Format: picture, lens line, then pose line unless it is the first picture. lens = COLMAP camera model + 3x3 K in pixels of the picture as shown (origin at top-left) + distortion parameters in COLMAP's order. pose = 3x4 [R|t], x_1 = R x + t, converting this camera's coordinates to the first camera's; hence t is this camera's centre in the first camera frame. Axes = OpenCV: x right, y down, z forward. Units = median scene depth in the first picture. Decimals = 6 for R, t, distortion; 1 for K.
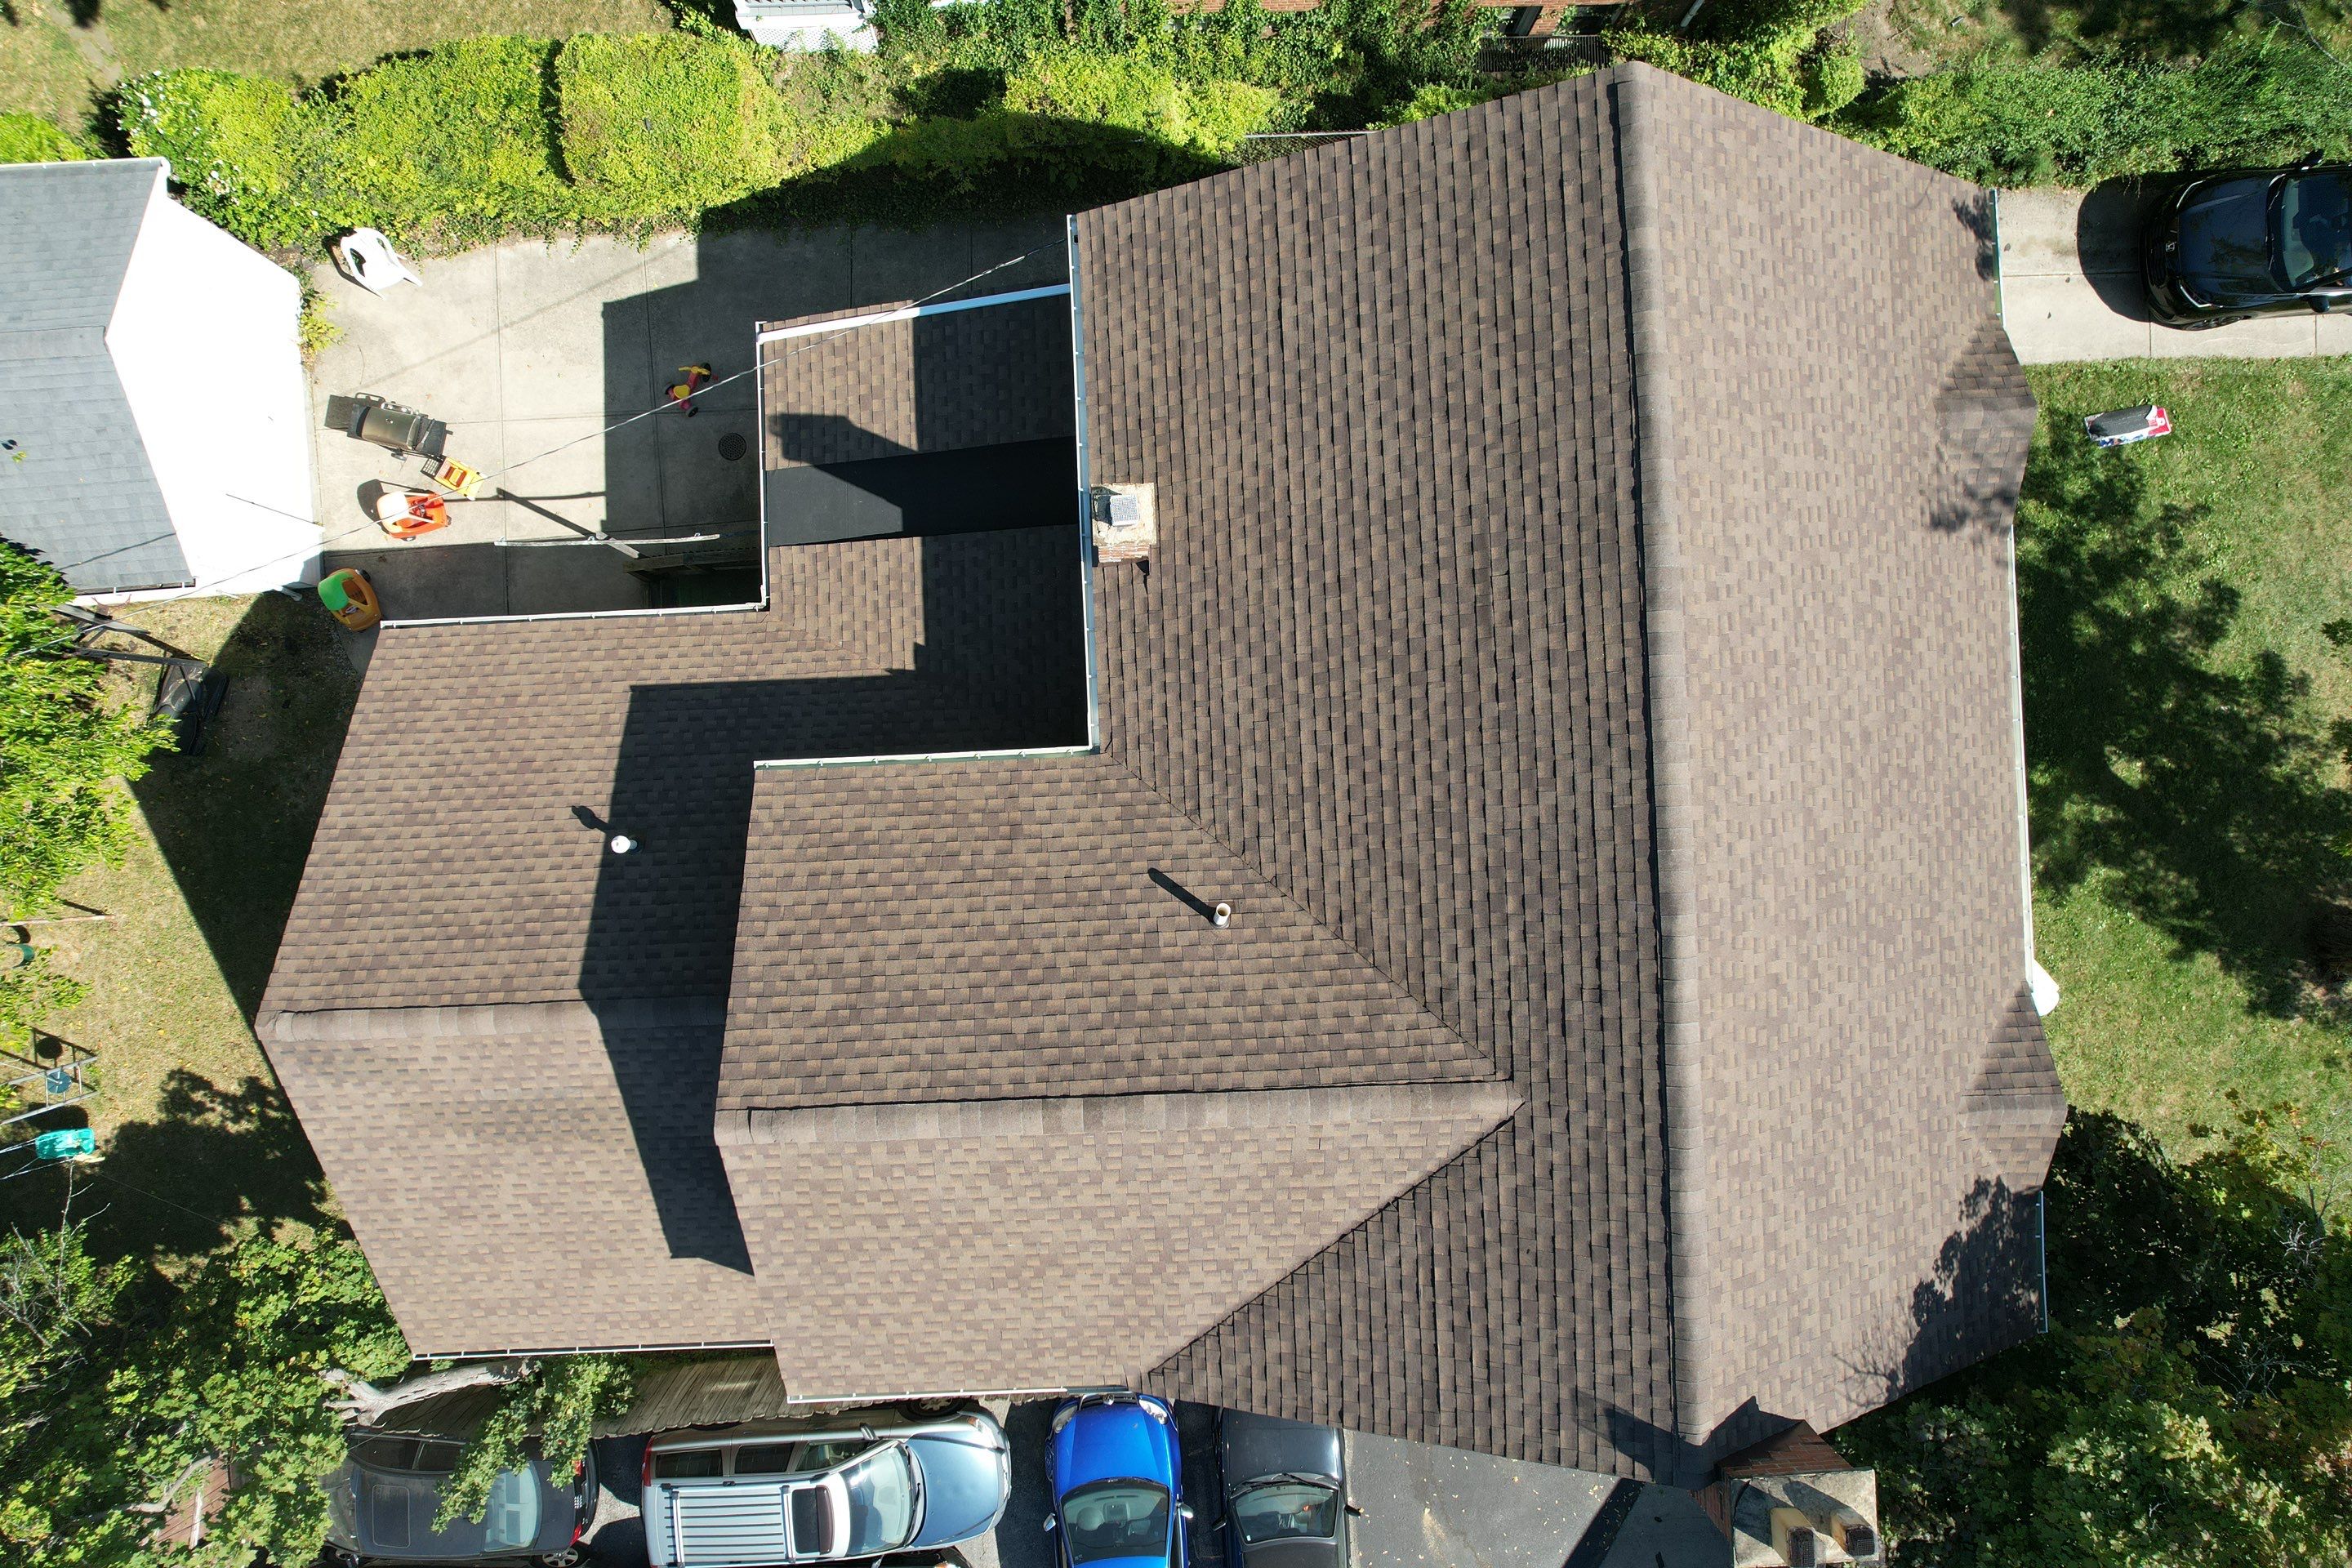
lens RADIAL K [[1516.3, 0, 1172.1], [0, 1516.3, 792.4], [0, 0, 1]] dist [-0.078658, 0.069812]
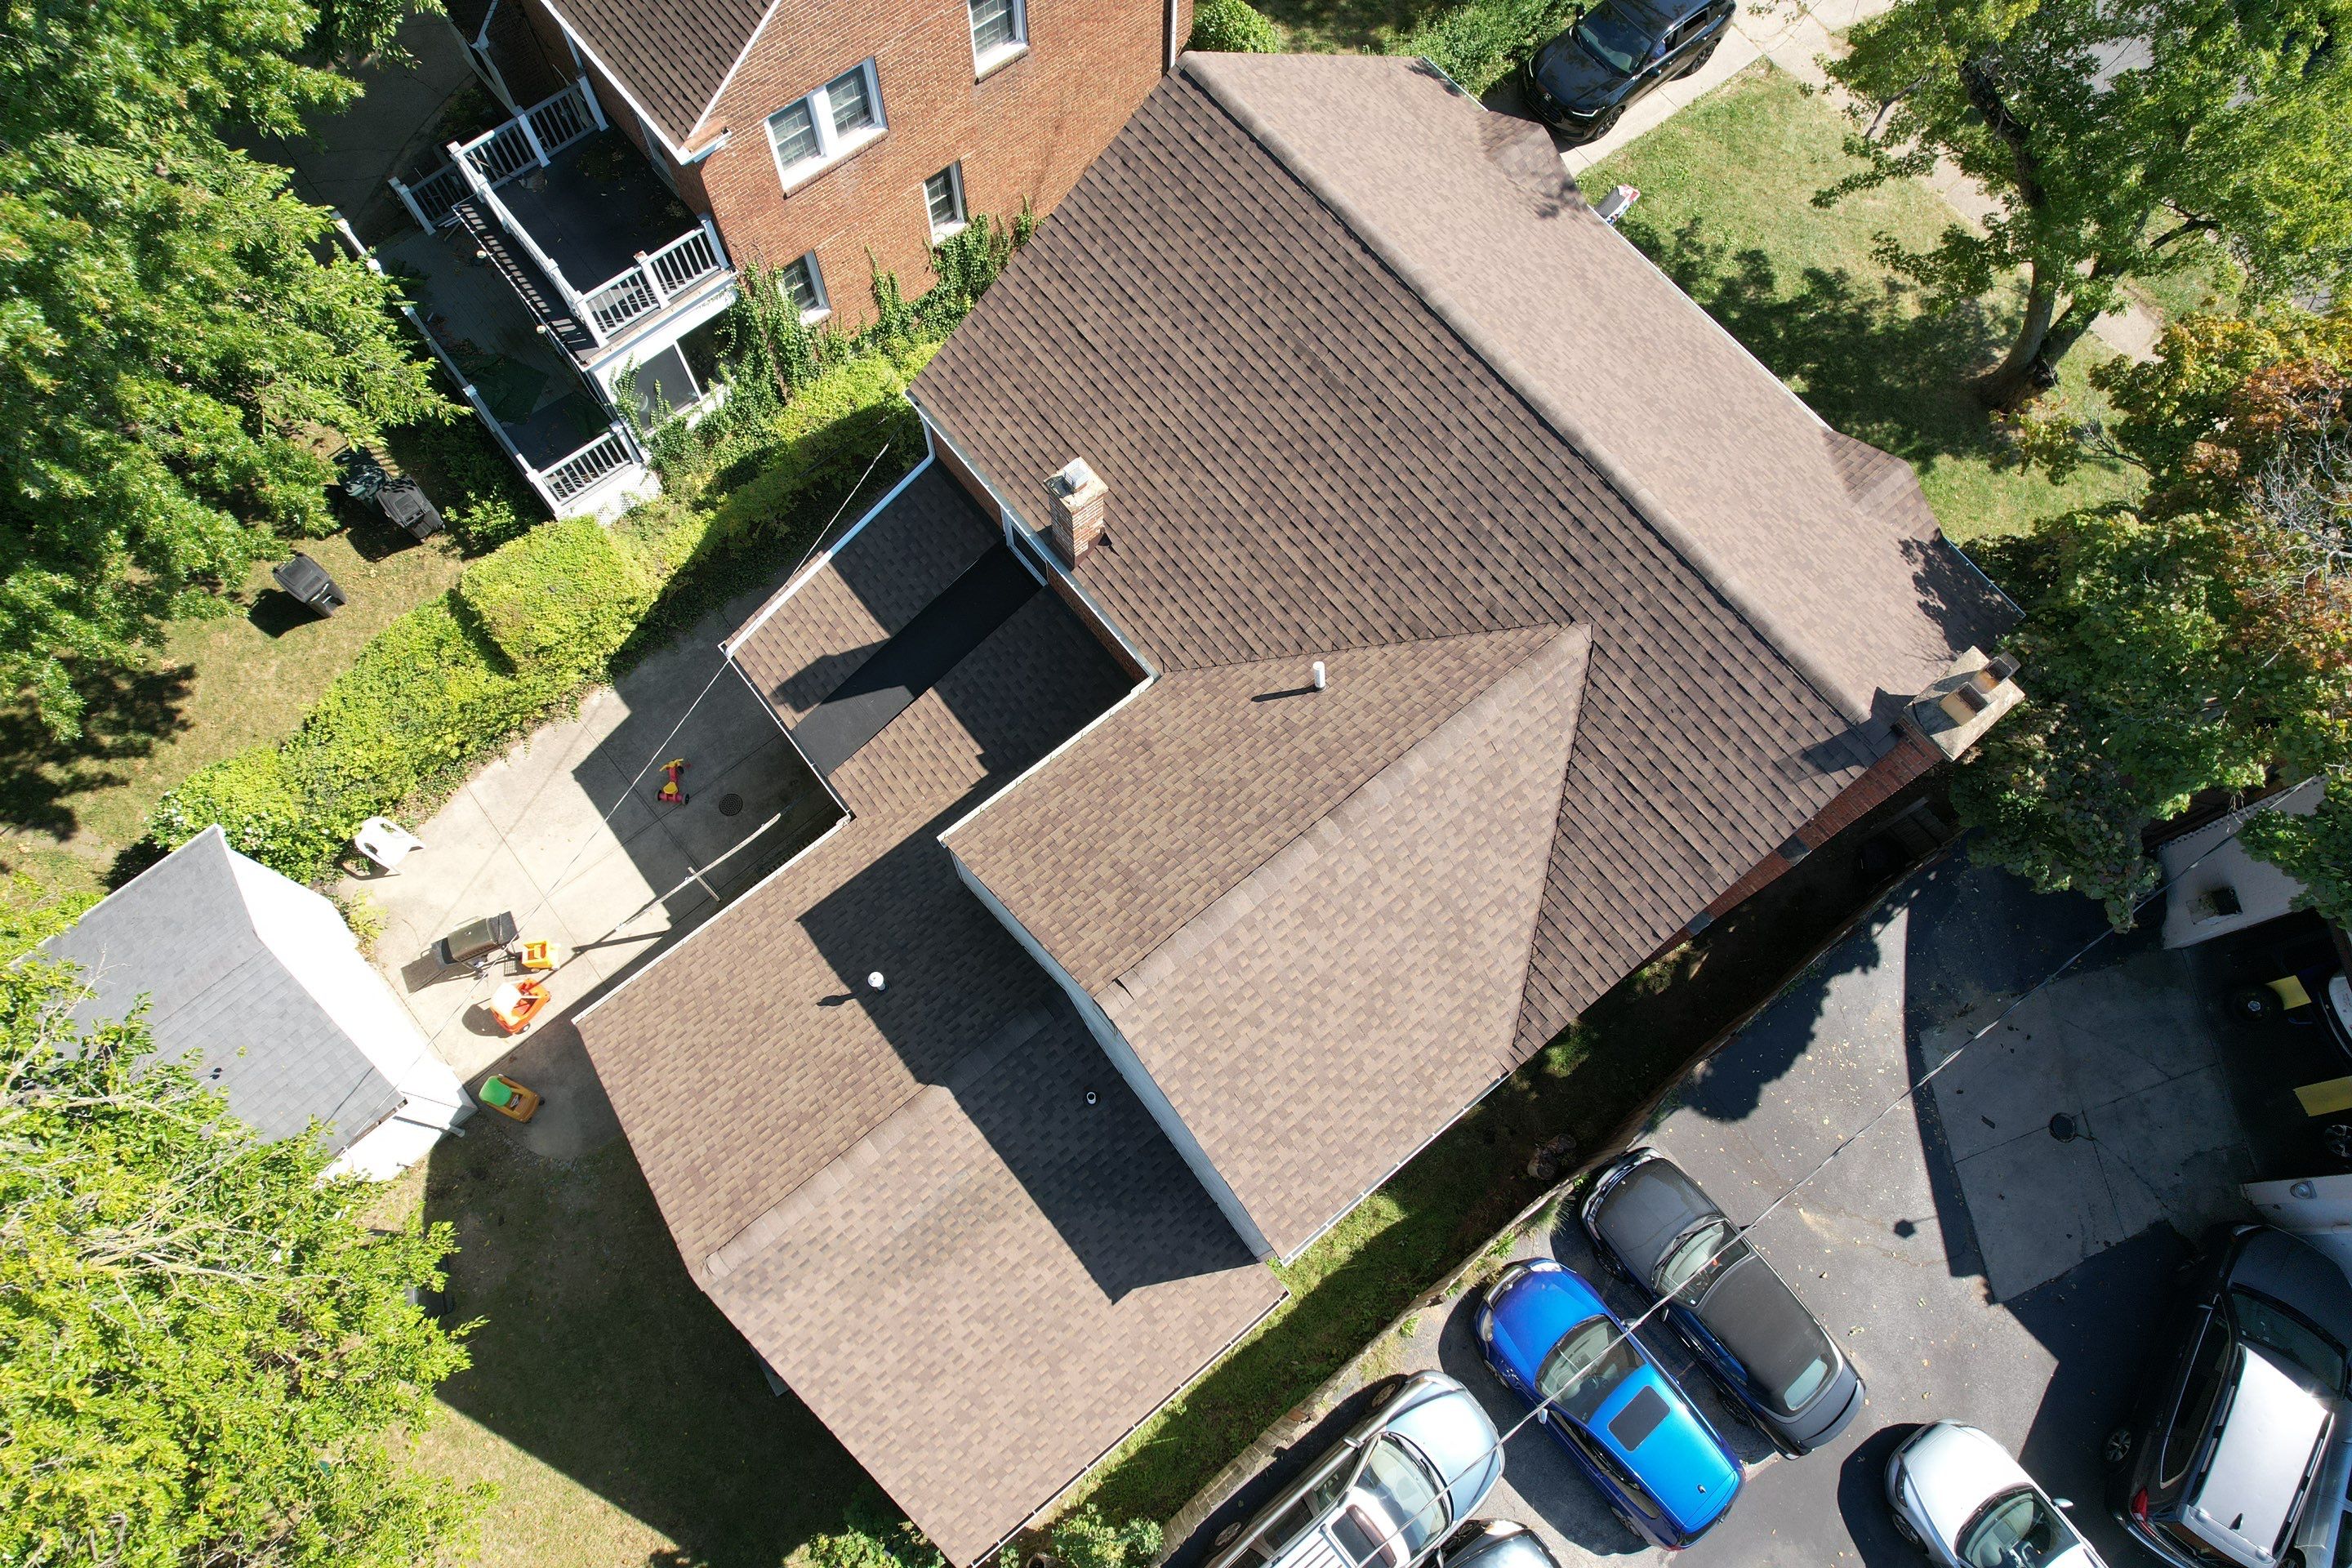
lens RADIAL K [[1516.3, 0, 1174.1], [0, 1516.3, 787.6], [0, 0, 1]] dist [-0.078658, 0.069812]
pose [[0.801312, -0.567041, 0.190691, -0.308140], [0.598205, 0.763228, -0.244201, 0.332321], [-0.007069, 0.309754, 0.950791, -0.156373]]
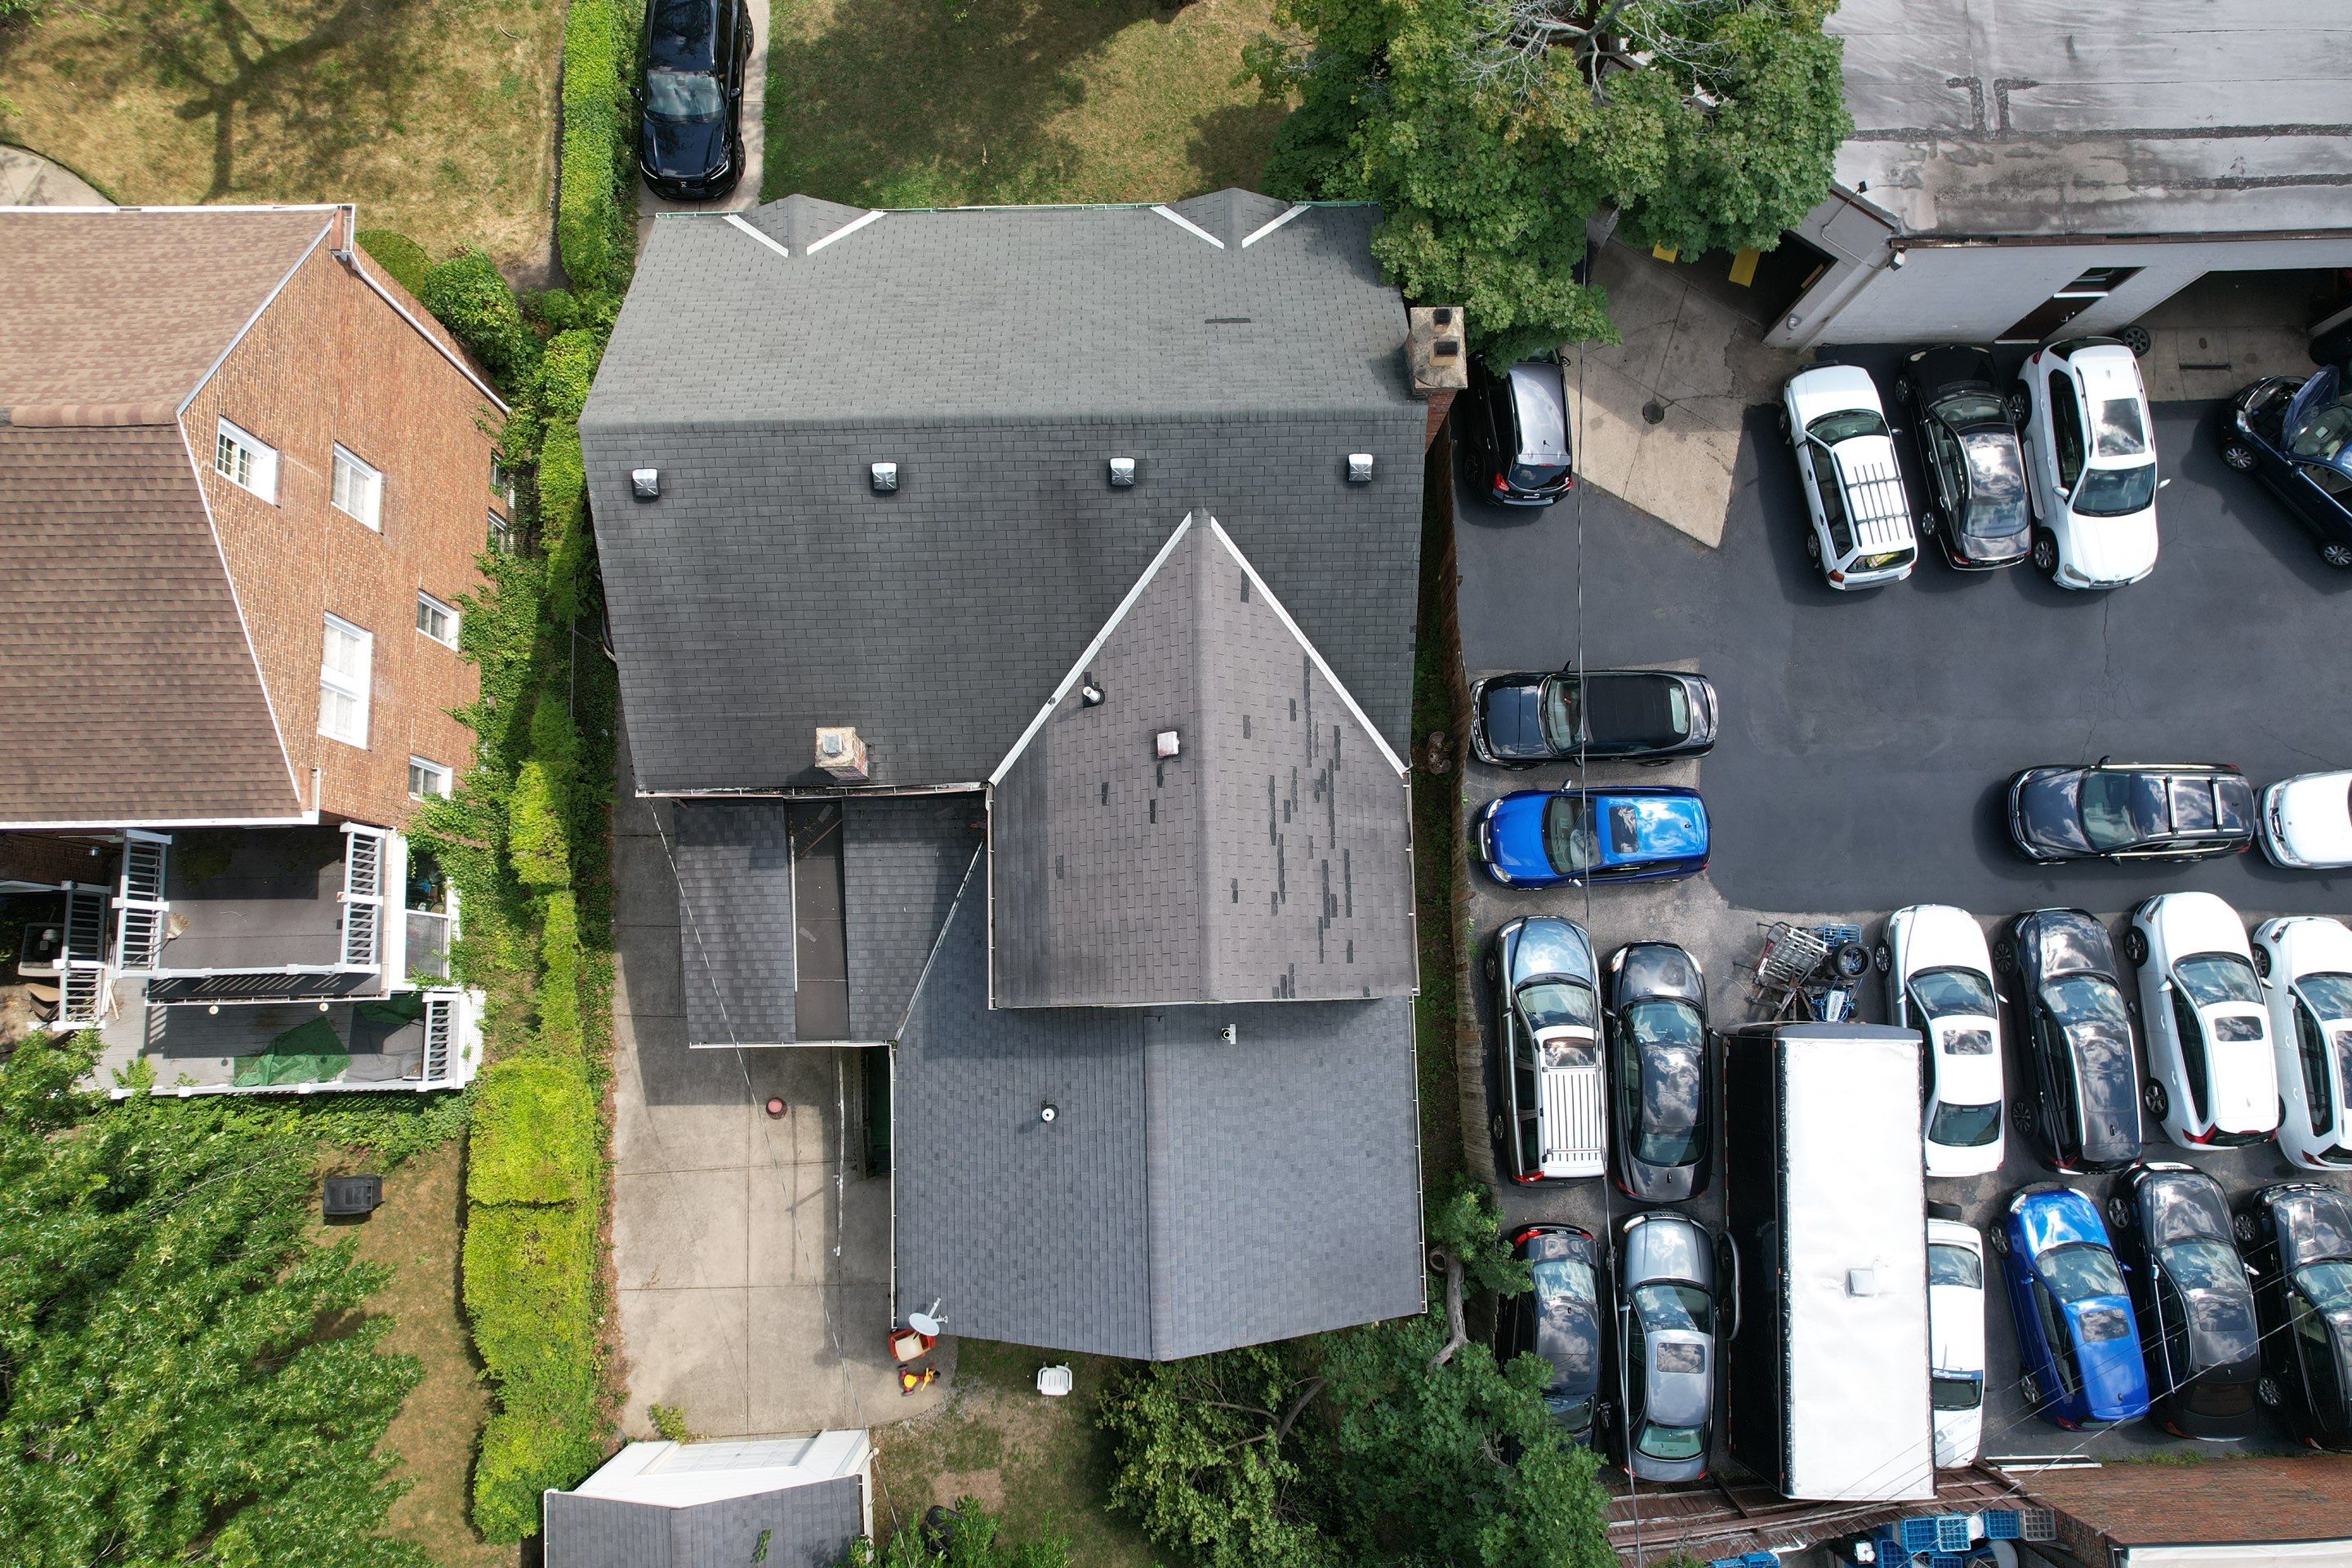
lens RADIAL K [[1516.3, 0, 1174.9], [0, 1516.3, 784.1], [0, 0, 1]] dist [-0.078658, 0.069812]
pose [[0.019739, -0.992964, 0.116762, -0.207277], [0.999545, 0.022264, 0.020355, 0.117979], [-0.022811, 0.116307, 0.992951, -0.483473]]
